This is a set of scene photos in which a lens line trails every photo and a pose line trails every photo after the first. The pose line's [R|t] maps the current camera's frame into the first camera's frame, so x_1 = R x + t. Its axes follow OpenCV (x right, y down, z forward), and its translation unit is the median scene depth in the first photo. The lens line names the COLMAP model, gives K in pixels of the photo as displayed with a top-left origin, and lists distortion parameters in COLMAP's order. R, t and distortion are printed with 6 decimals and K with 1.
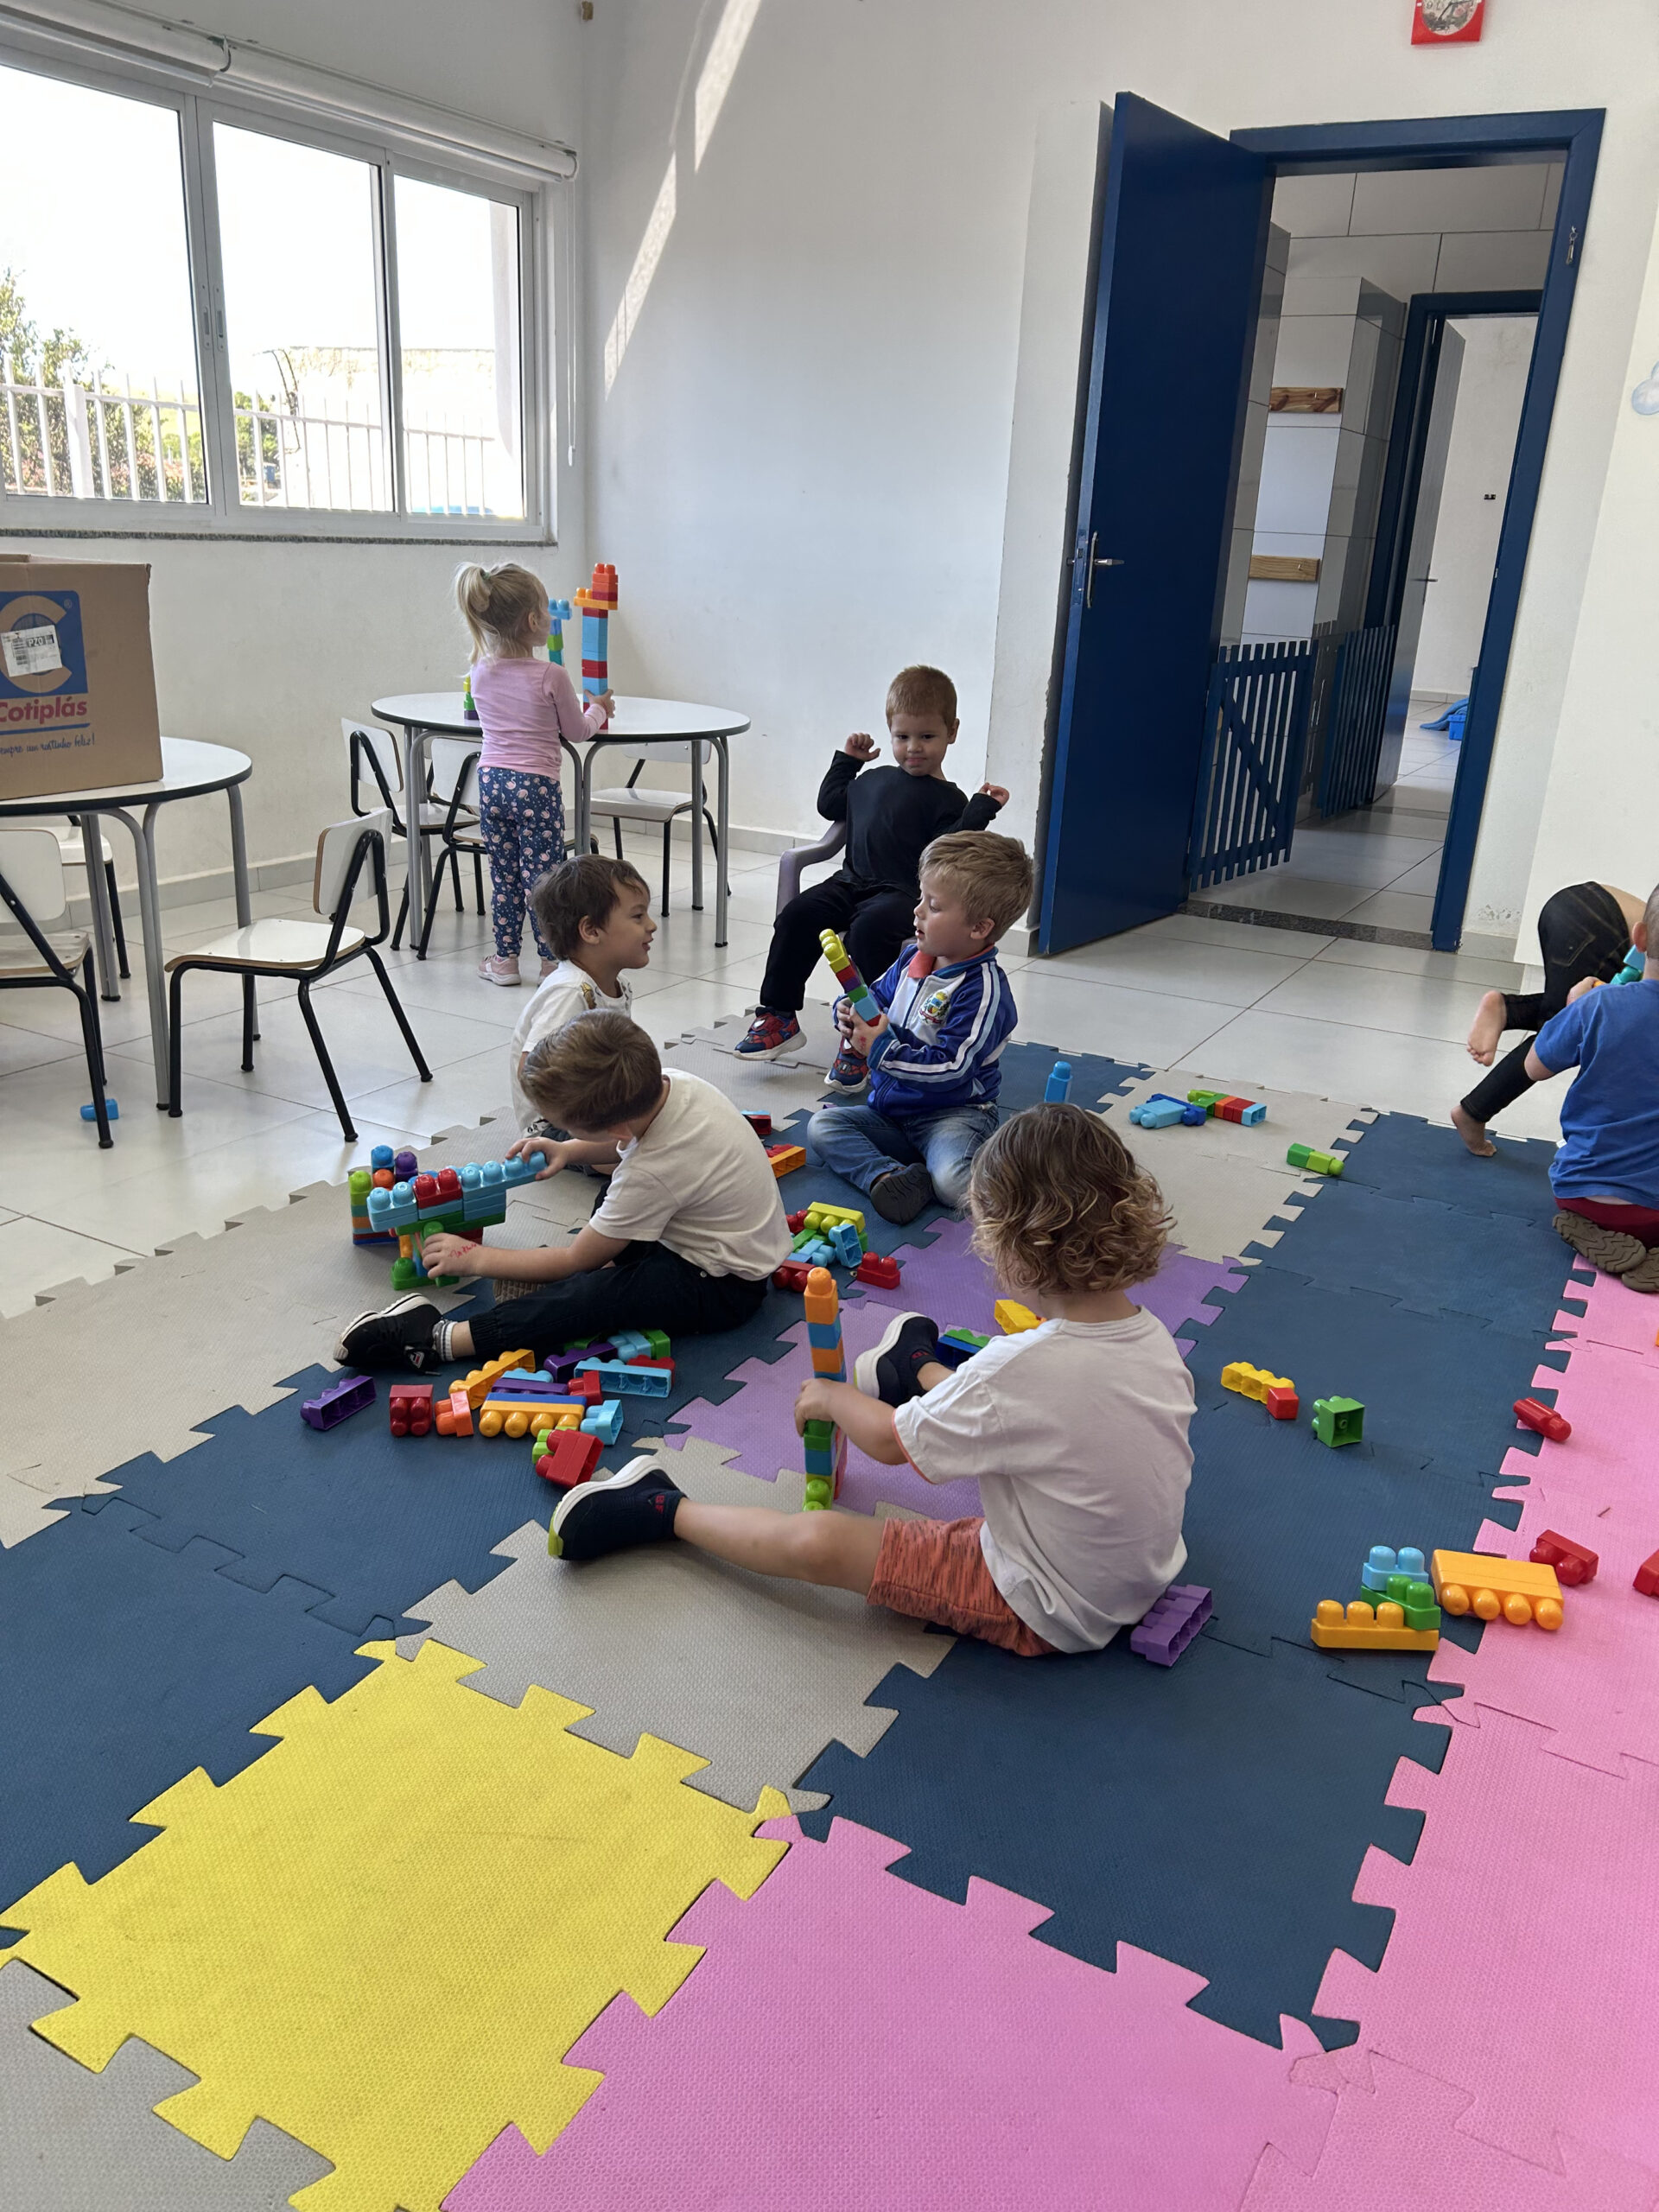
lens RADIAL K [[1675.8, 0, 829.5], [0, 1675.8, 1106.0], [0, 0, 1]] dist [0.114785, 0.000608]
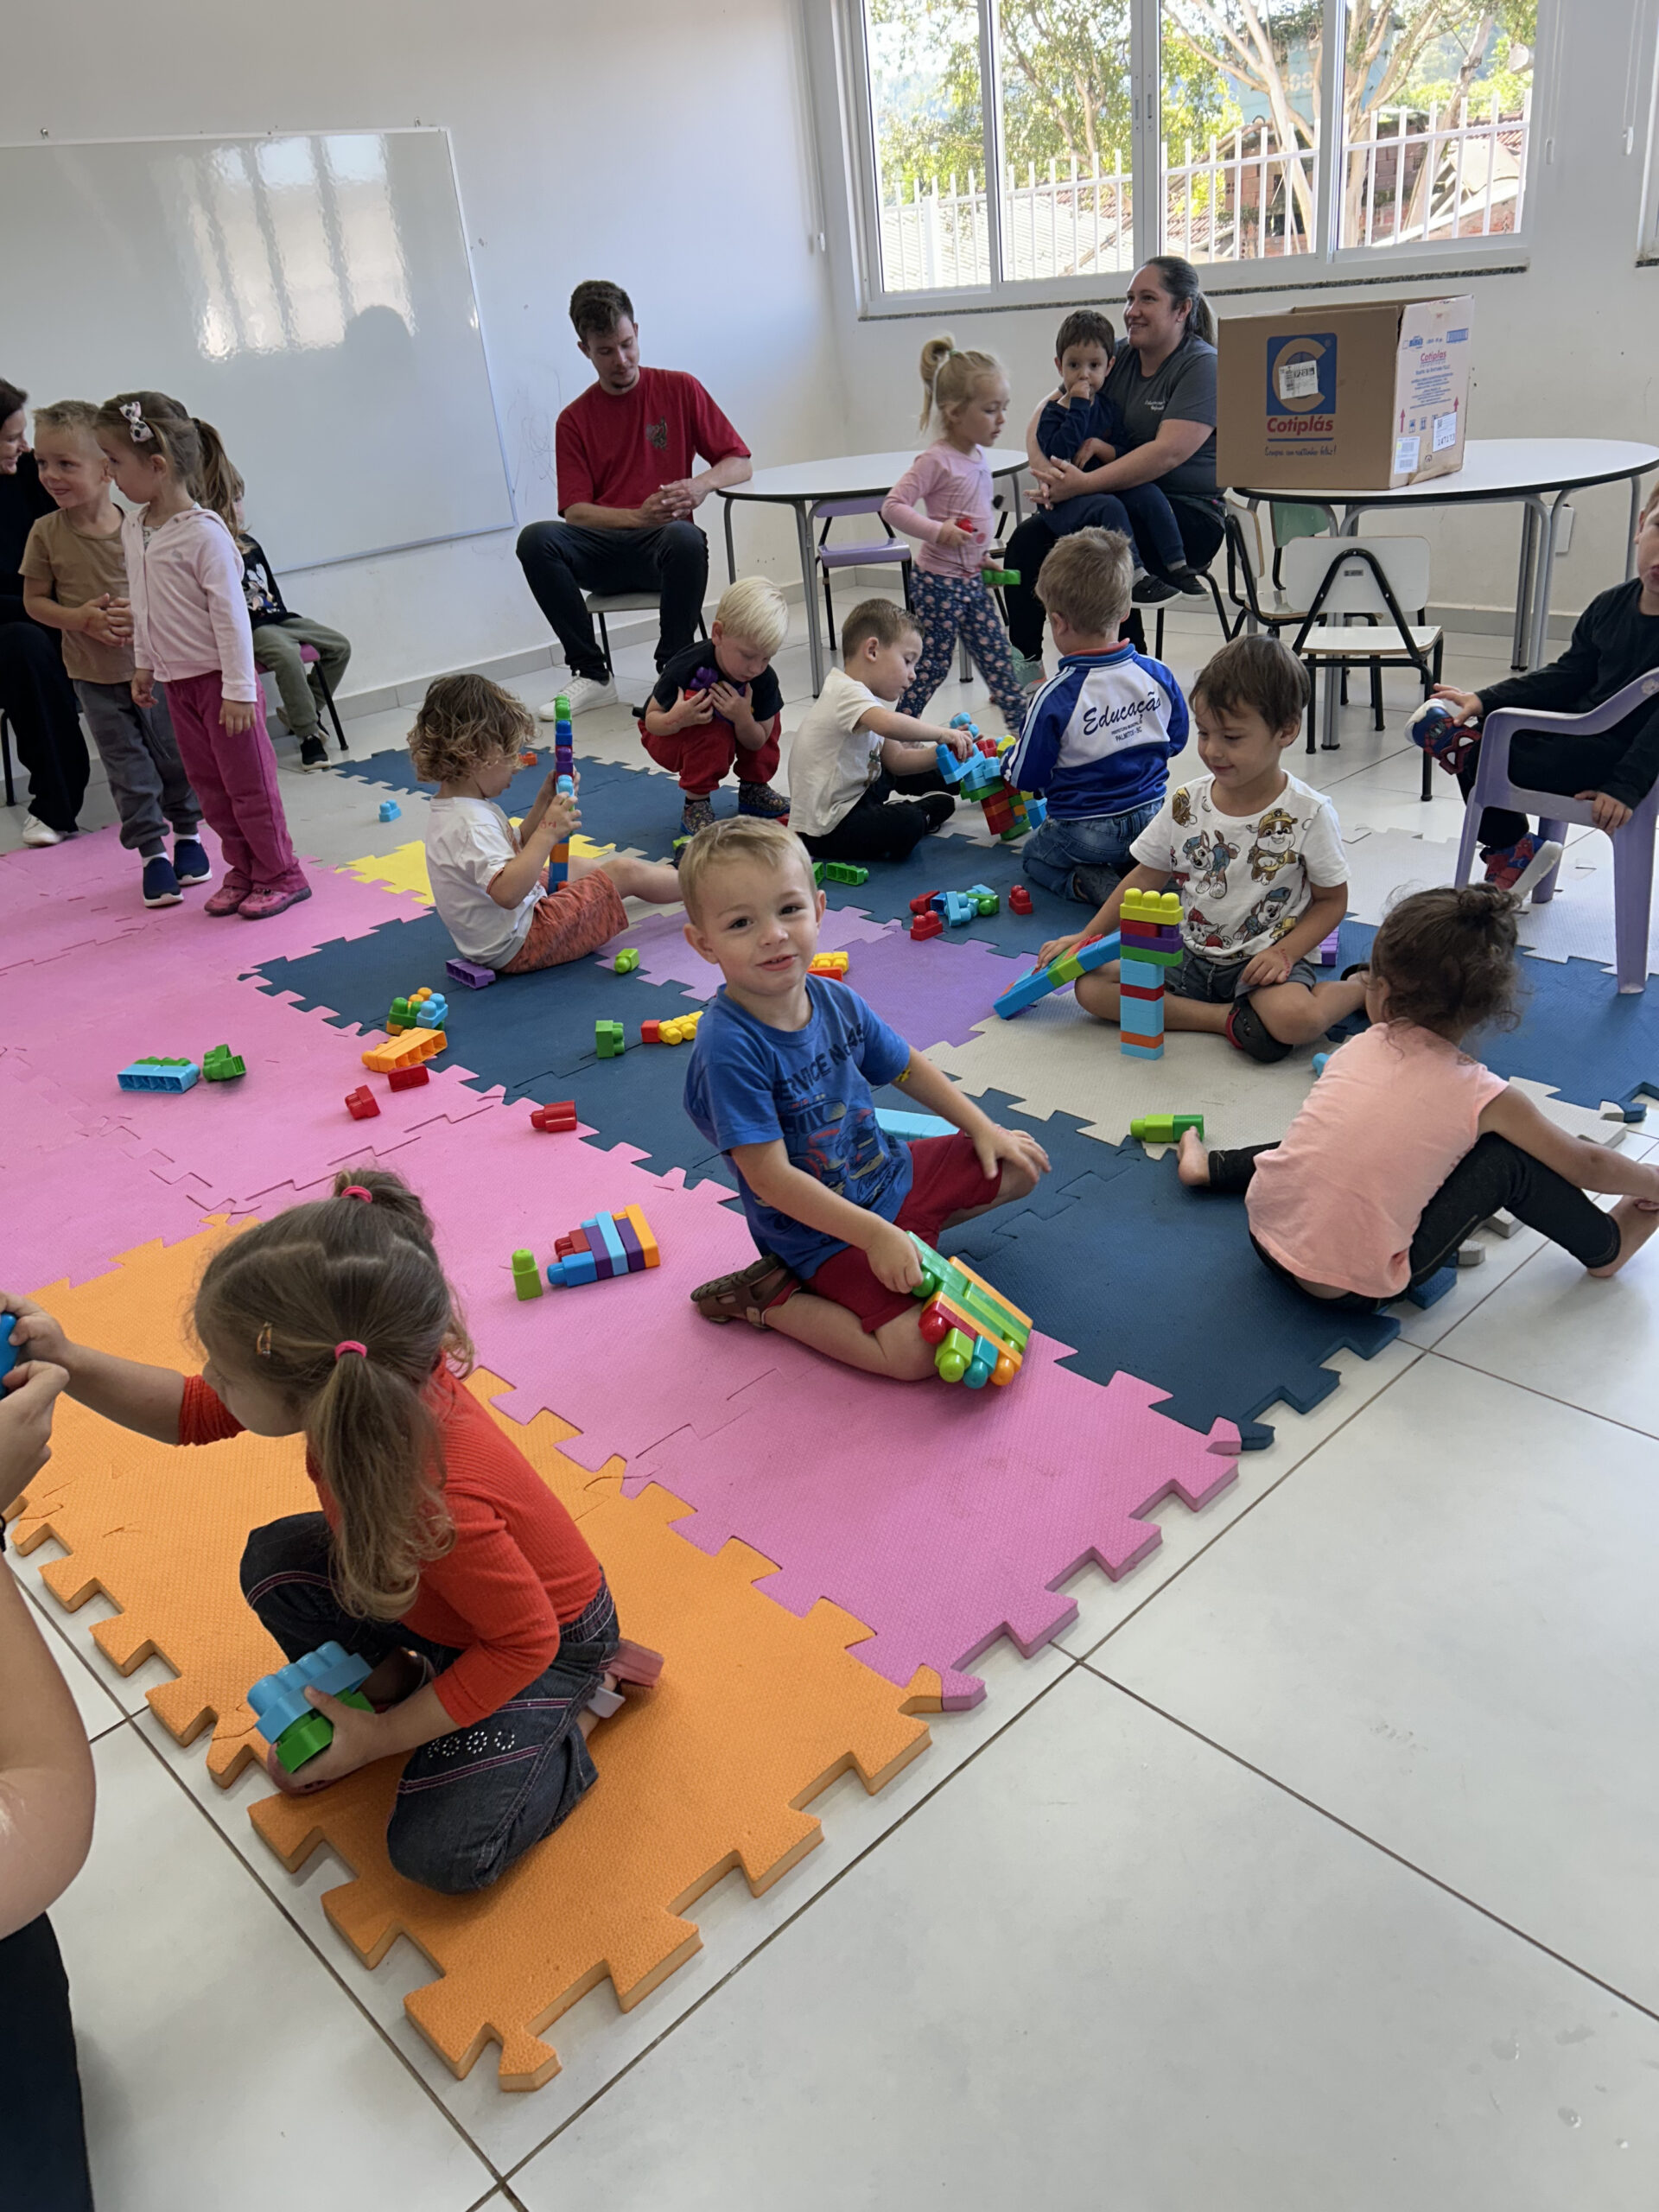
lens RADIAL K [[1675.9, 0, 843.4], [0, 1675.9, 1113.3], [0, 0, 1]] dist [0.058441, -0.000675]
pose [[-0.295519, 0.405896, -0.864822, 1.073729], [-0.255112, 0.838851, 0.480881, -0.333299], [0.920645, 0.362736, -0.144347, 1.075806]]
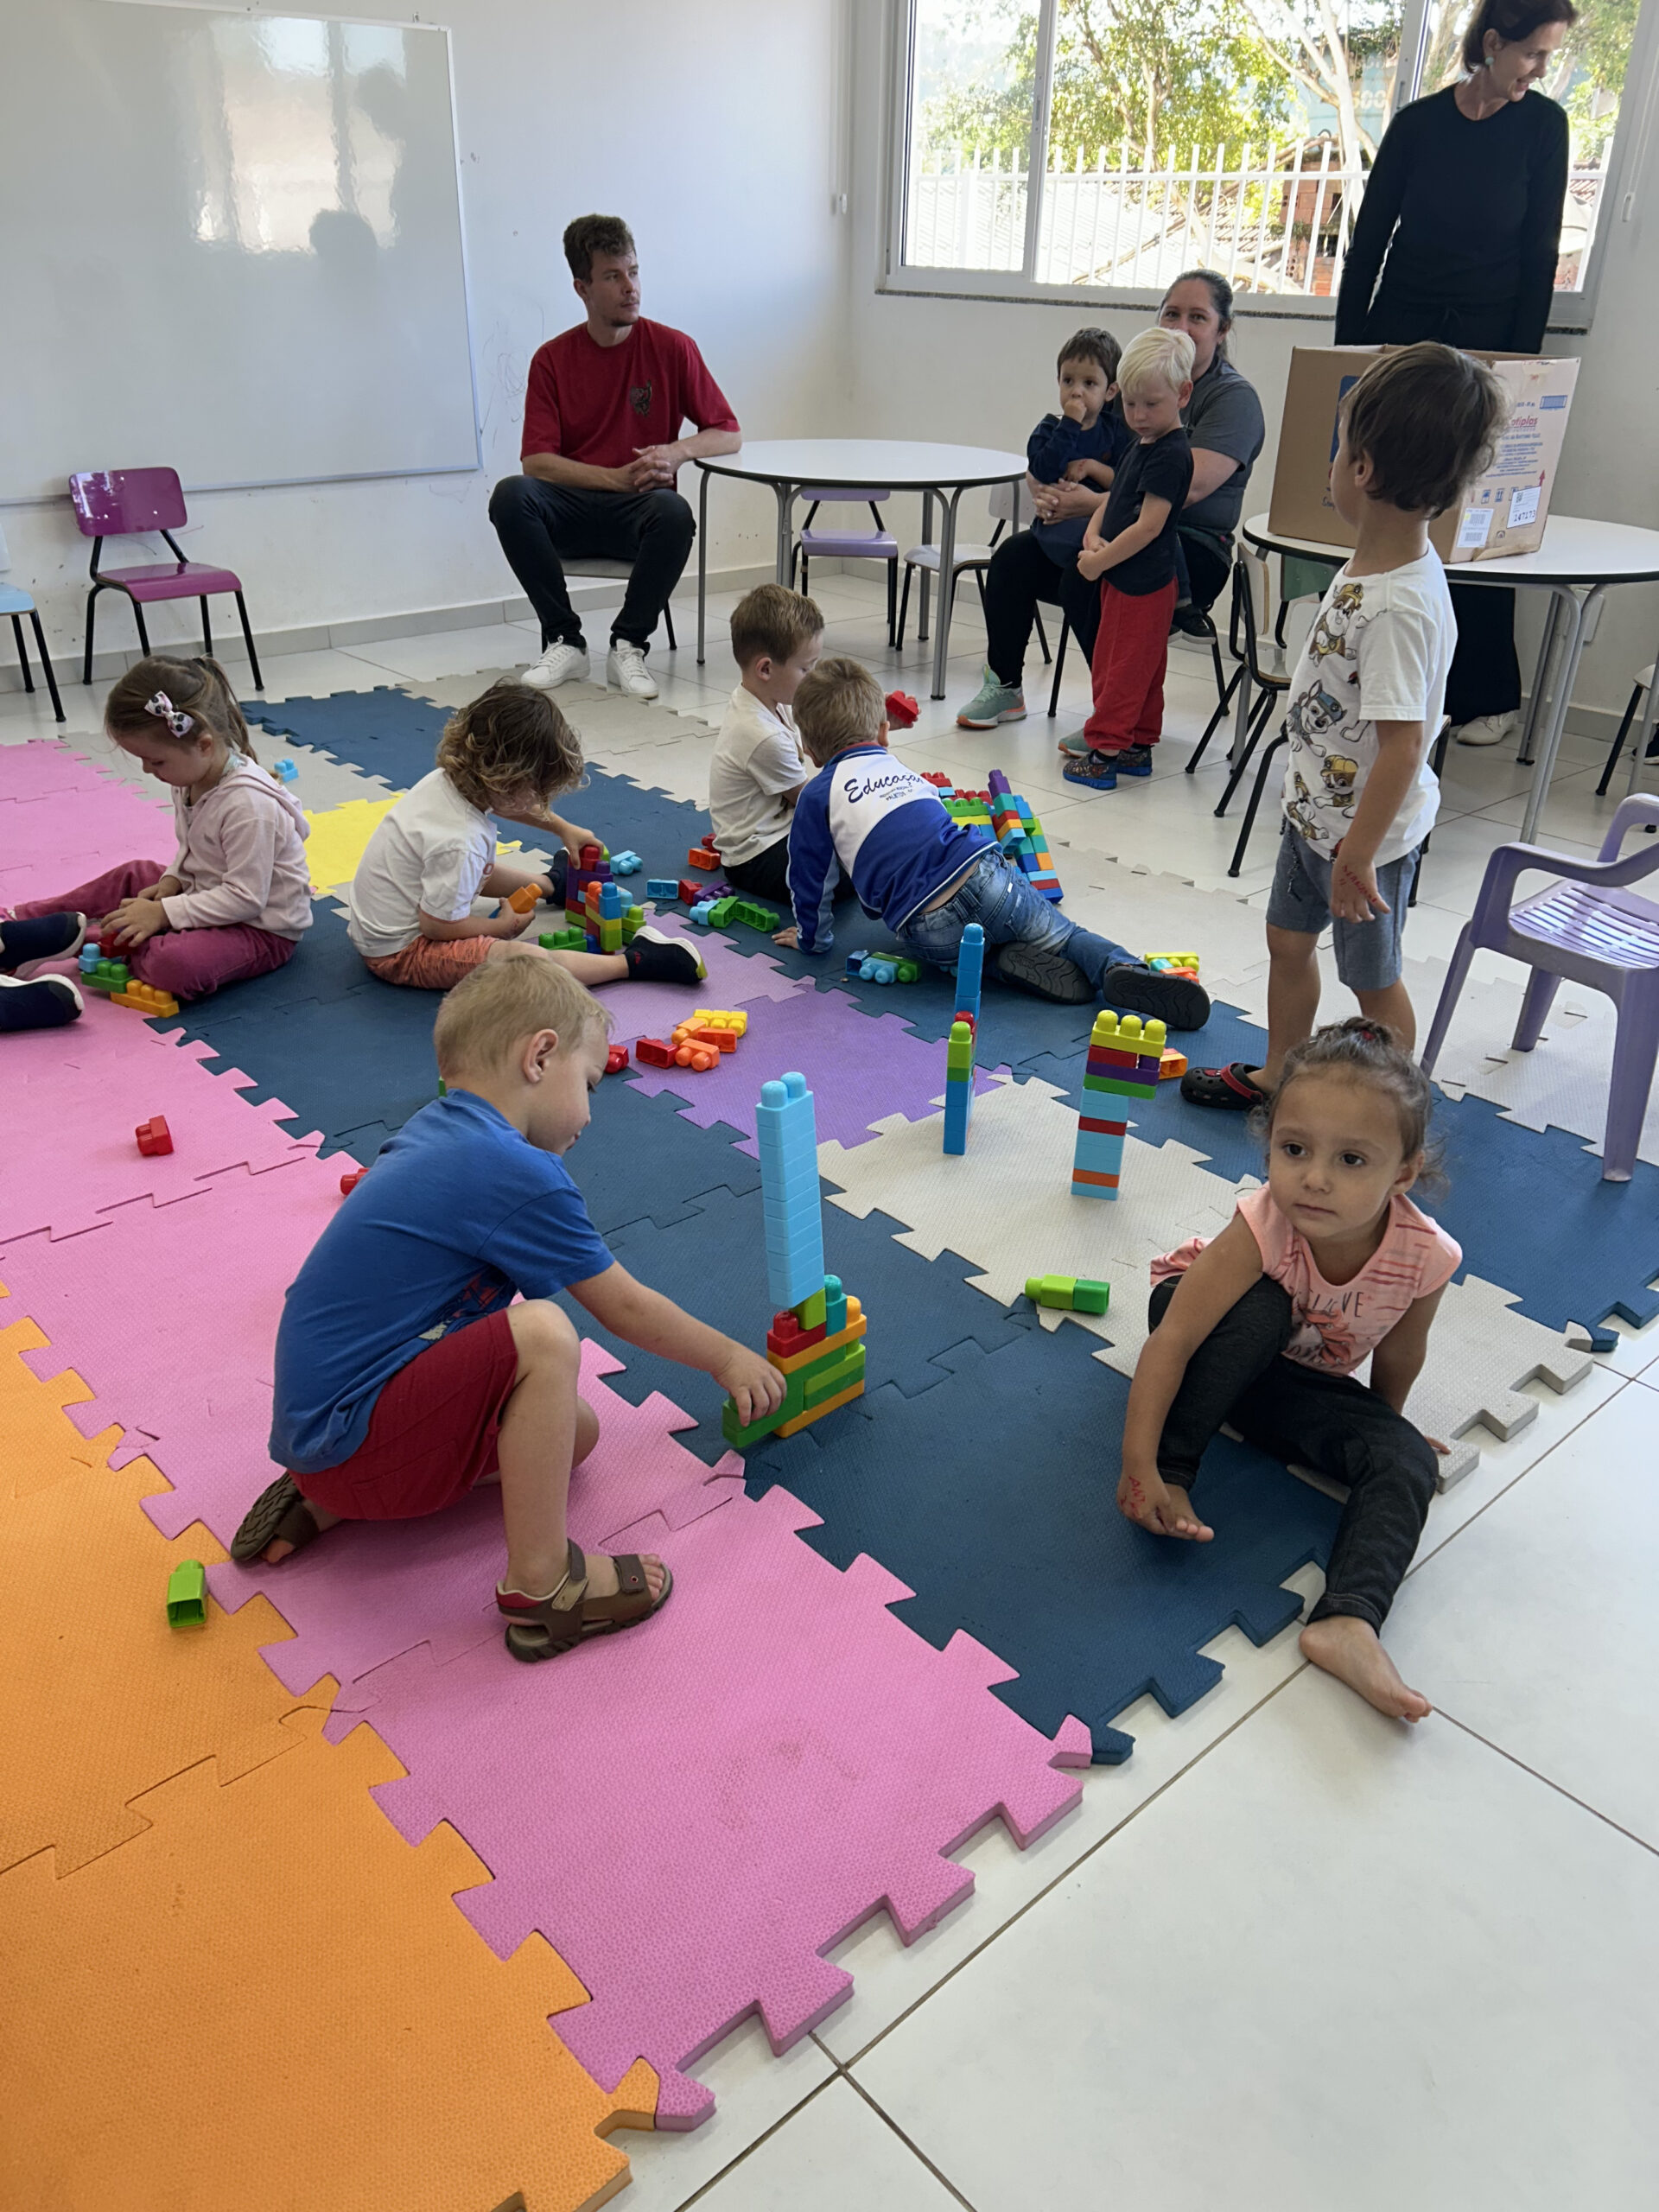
lens RADIAL K [[1660.6, 0, 829.5], [0, 1660.6, 1106.0], [0, 0, 1]] dist [0.051667, -0.000040]
pose [[-0.326925, 0.387322, -0.862033, 0.987890], [-0.358865, 0.792954, 0.492383, -0.338924], [0.874263, 0.470326, -0.120240, 1.069843]]
